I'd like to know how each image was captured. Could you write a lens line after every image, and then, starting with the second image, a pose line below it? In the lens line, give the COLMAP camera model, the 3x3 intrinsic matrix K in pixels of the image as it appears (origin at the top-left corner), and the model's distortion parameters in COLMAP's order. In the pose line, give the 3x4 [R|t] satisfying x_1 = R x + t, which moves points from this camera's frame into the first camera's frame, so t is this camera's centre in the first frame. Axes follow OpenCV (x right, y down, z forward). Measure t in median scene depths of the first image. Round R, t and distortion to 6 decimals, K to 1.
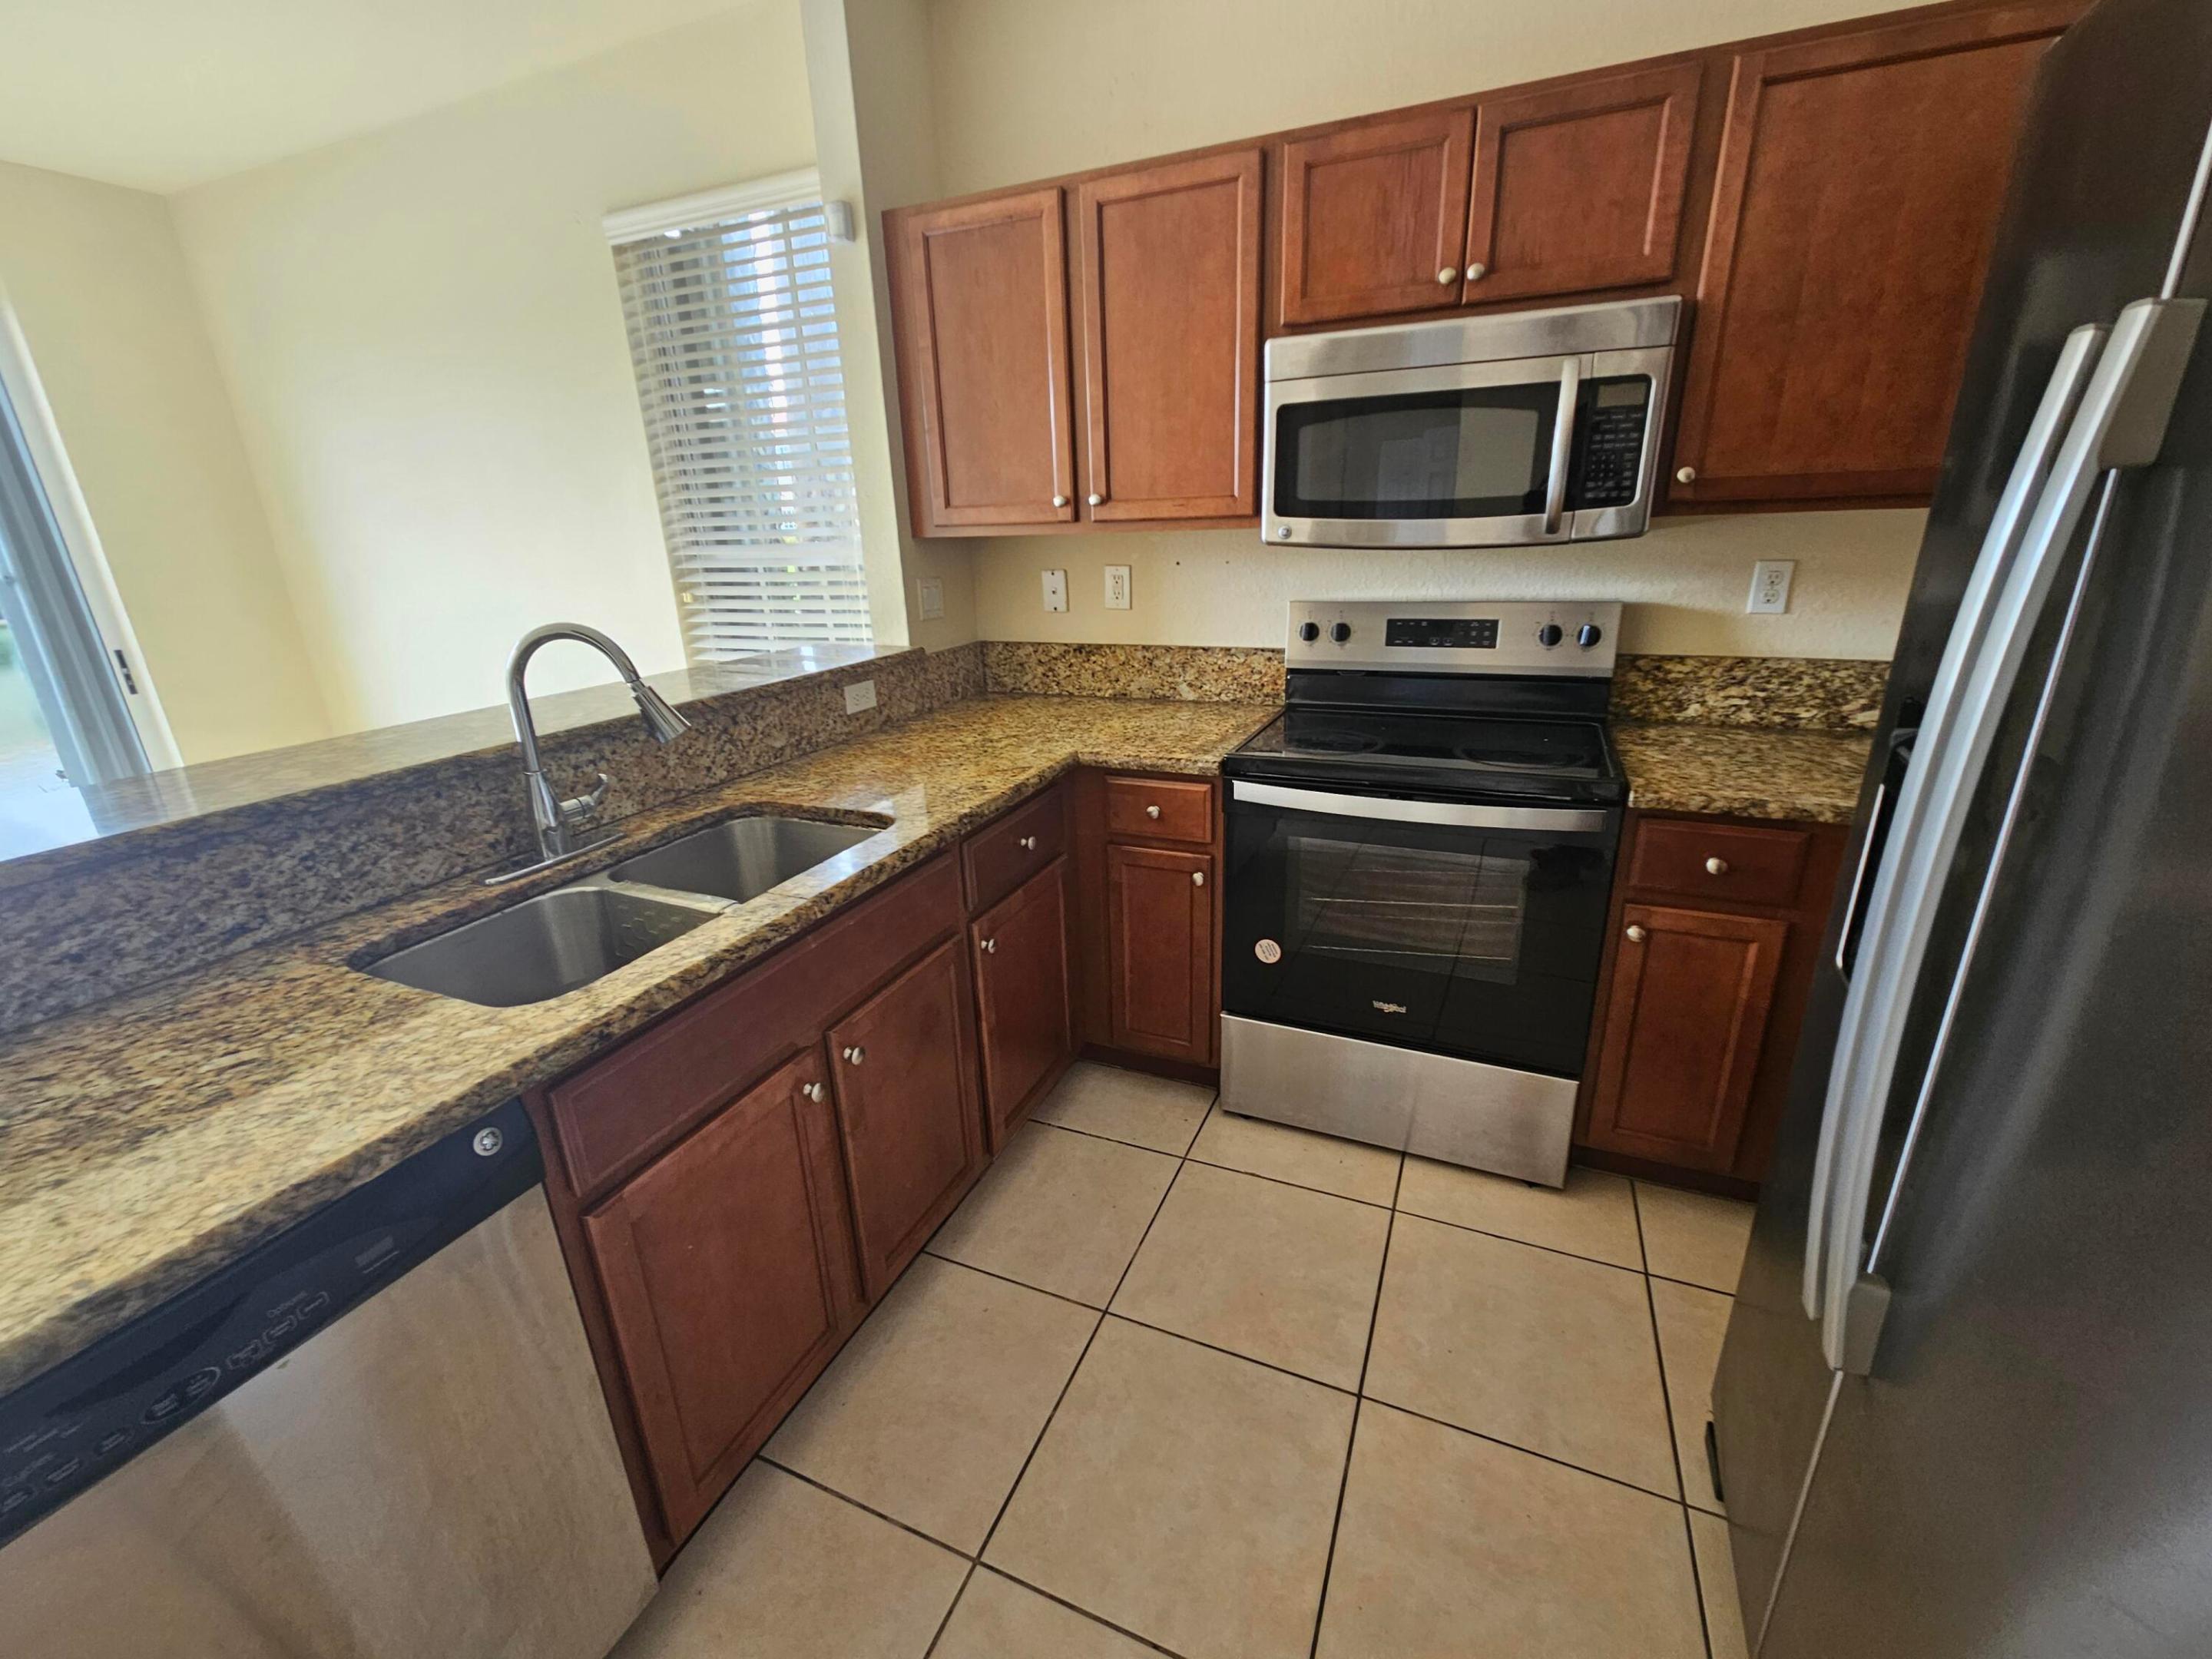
lens RADIAL K [[905.6, 0, 1100.9], [0, 905.6, 826.6], [0, 0, 1]] dist [-0.001357, -0.000524]
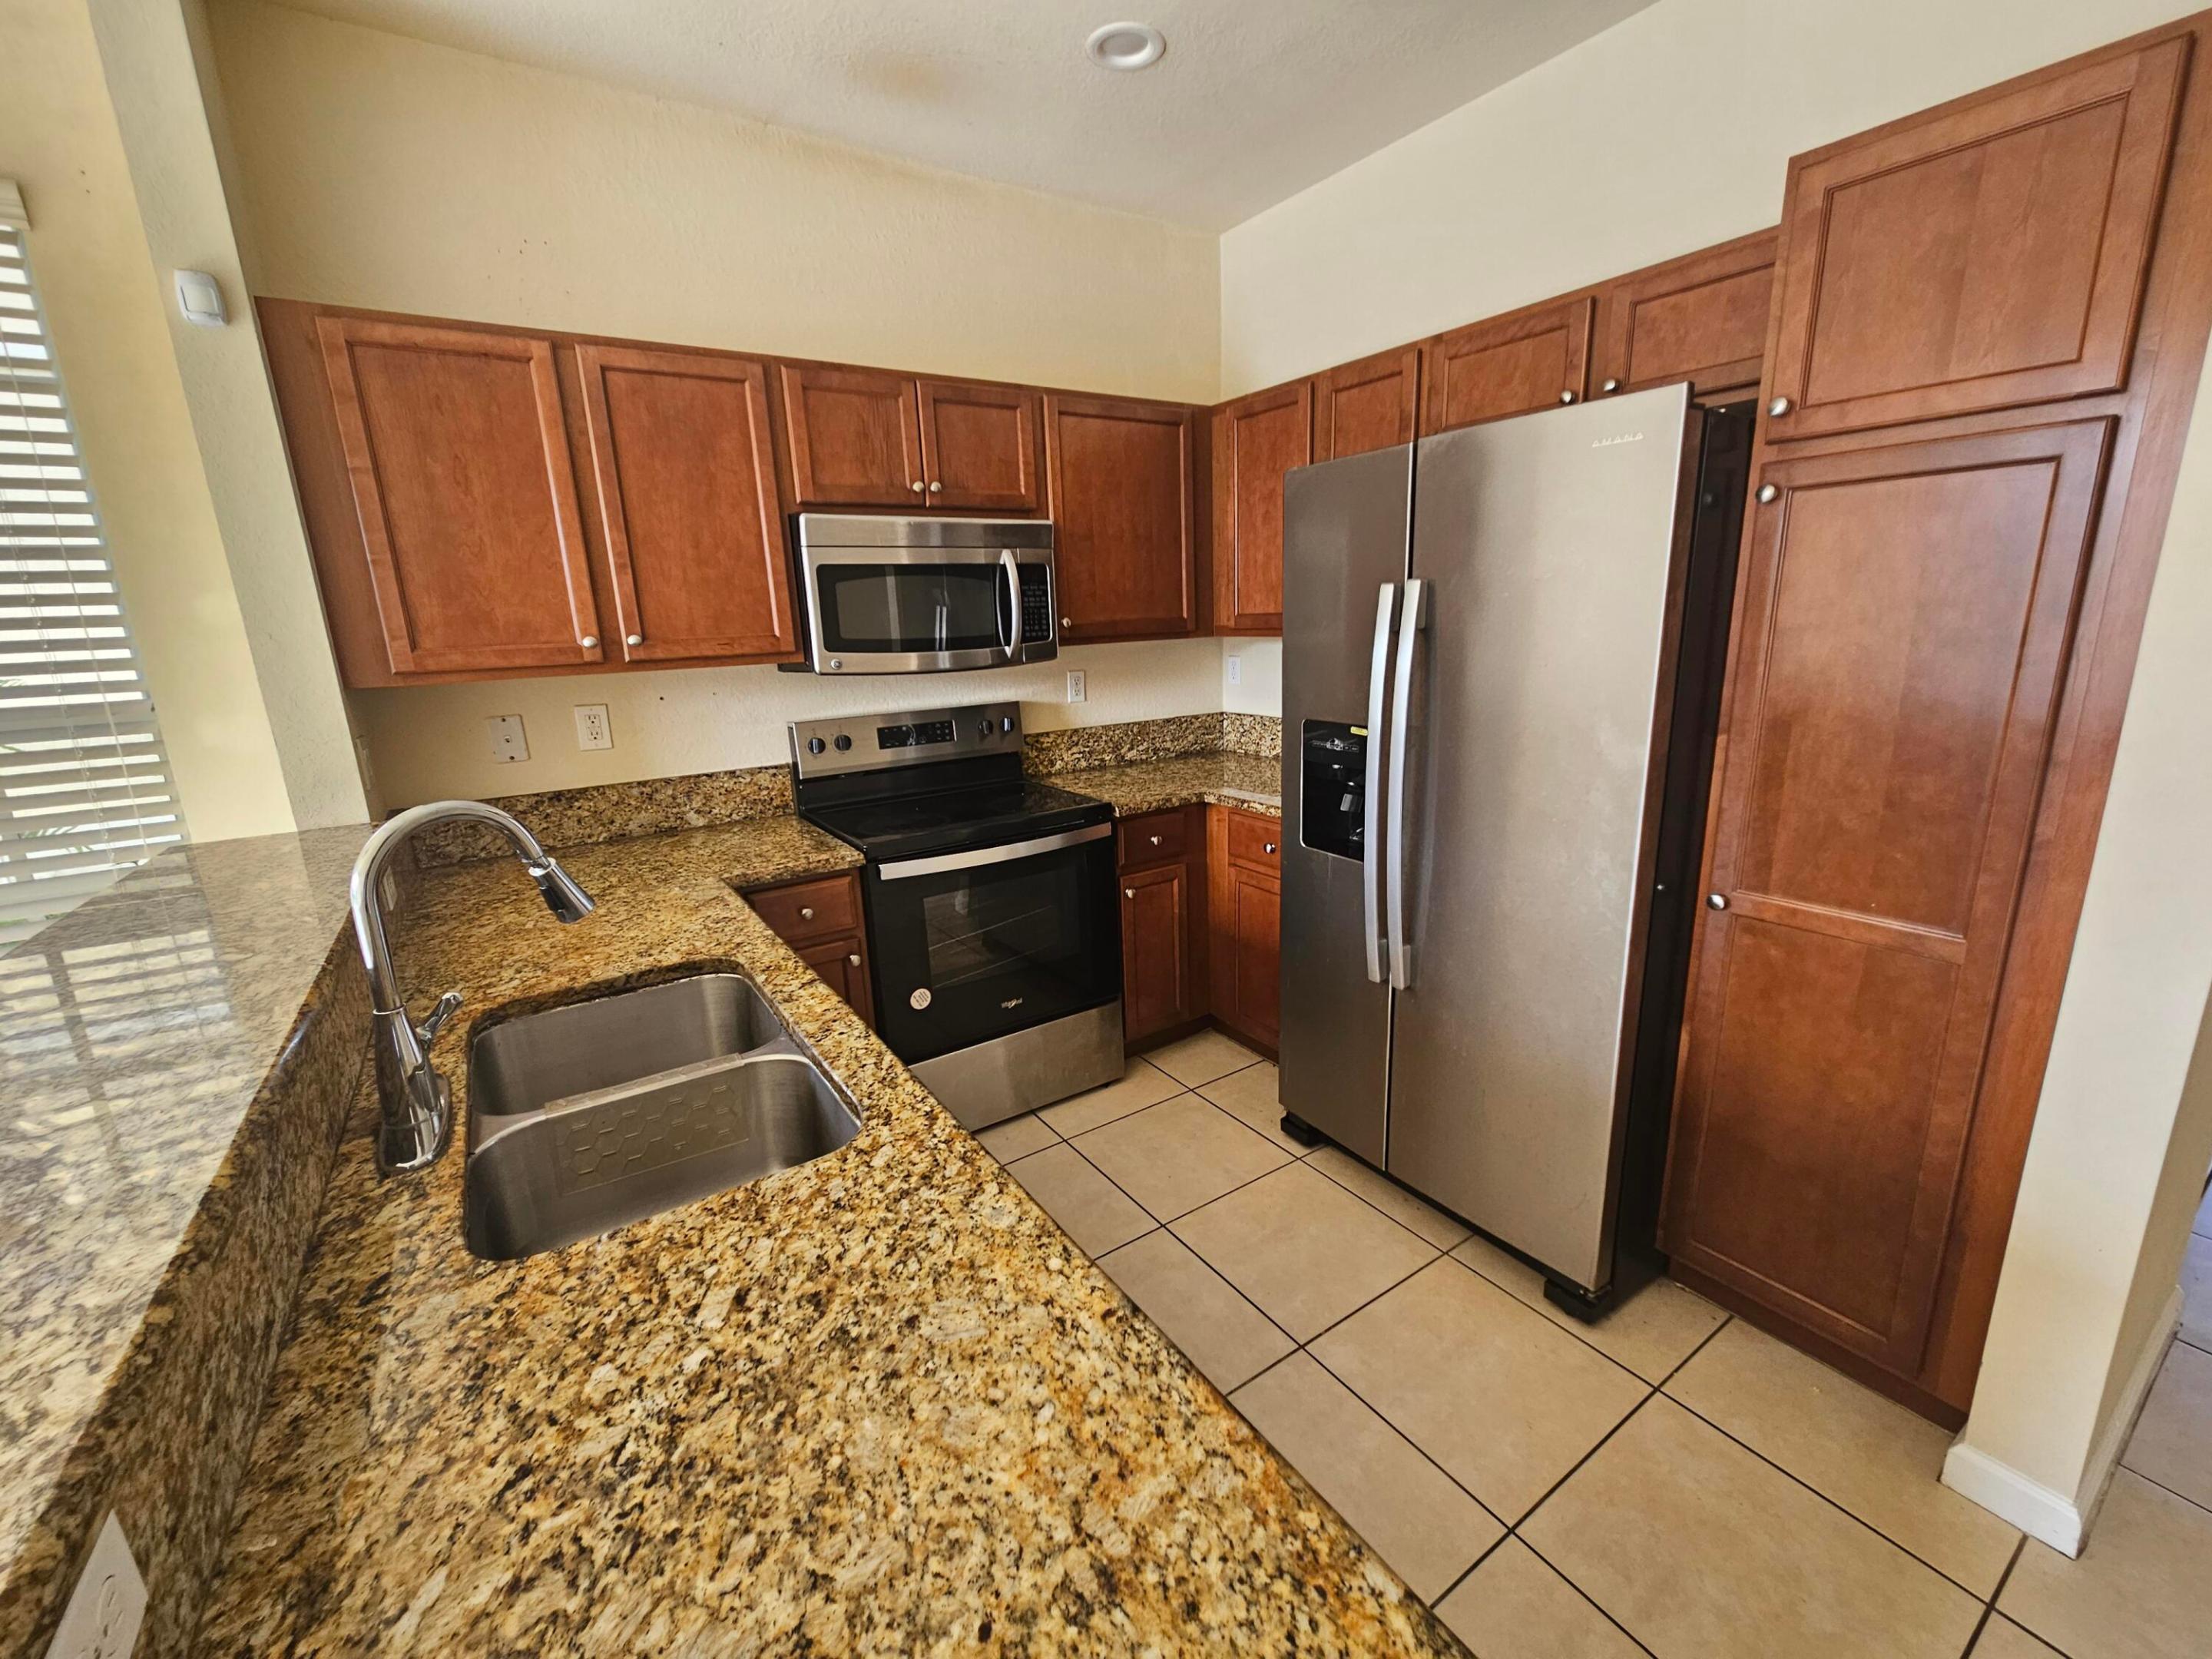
lens RADIAL K [[905.6, 0, 1100.9], [0, 905.6, 826.6], [0, 0, 1]] dist [-0.001357, -0.000524]
pose [[0.546873, -0.180058, 0.817624, -0.638648], [0.286516, 0.957881, 0.019308, -0.037339], [-0.786663, 0.223703, 0.575428, 0.066610]]
